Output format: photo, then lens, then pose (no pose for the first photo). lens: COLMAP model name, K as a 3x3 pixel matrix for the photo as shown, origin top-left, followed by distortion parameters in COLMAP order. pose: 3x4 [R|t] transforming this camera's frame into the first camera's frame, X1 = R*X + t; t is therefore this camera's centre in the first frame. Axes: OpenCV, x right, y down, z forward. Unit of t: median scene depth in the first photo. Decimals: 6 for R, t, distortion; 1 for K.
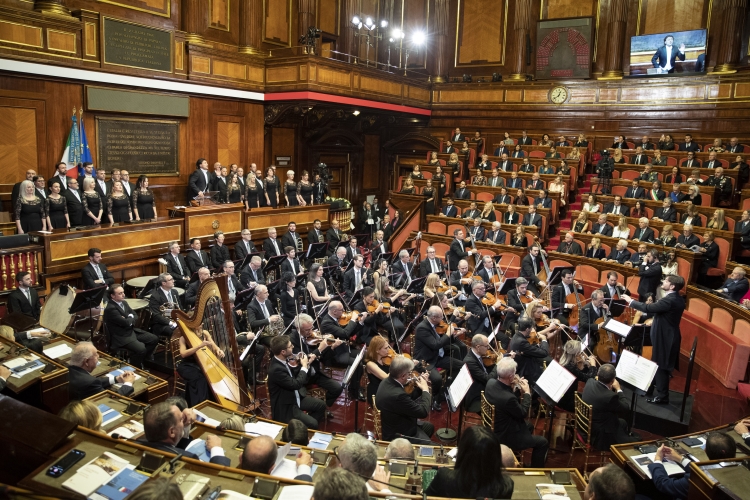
lens RADIAL K [[541.5, 0, 378.0], [0, 541.5, 267.6], [0, 0, 1]] dist [-0.104704, 0.064092]
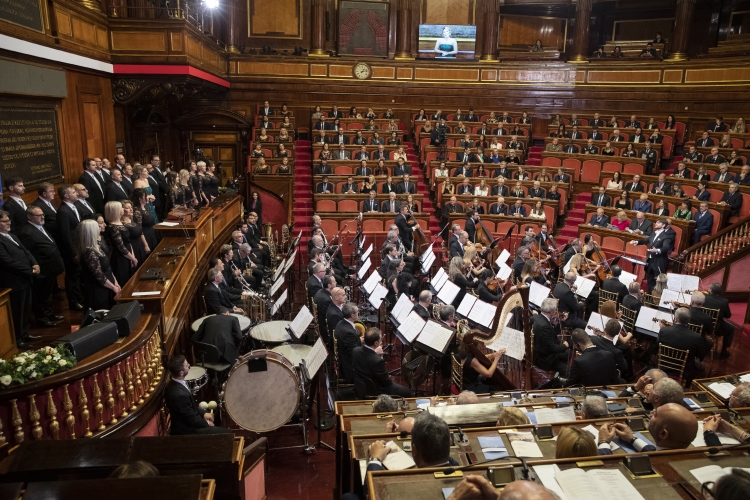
lens RADIAL K [[541.5, 0, 378.0], [0, 541.5, 267.6], [0, 0, 1]] dist [-0.104704, 0.064092]
pose [[0.741749, -0.197241, 0.641018, -0.440513], [0.146402, 0.980346, 0.132244, -0.070417], [-0.654504, -0.004245, 0.756047, 0.143579]]
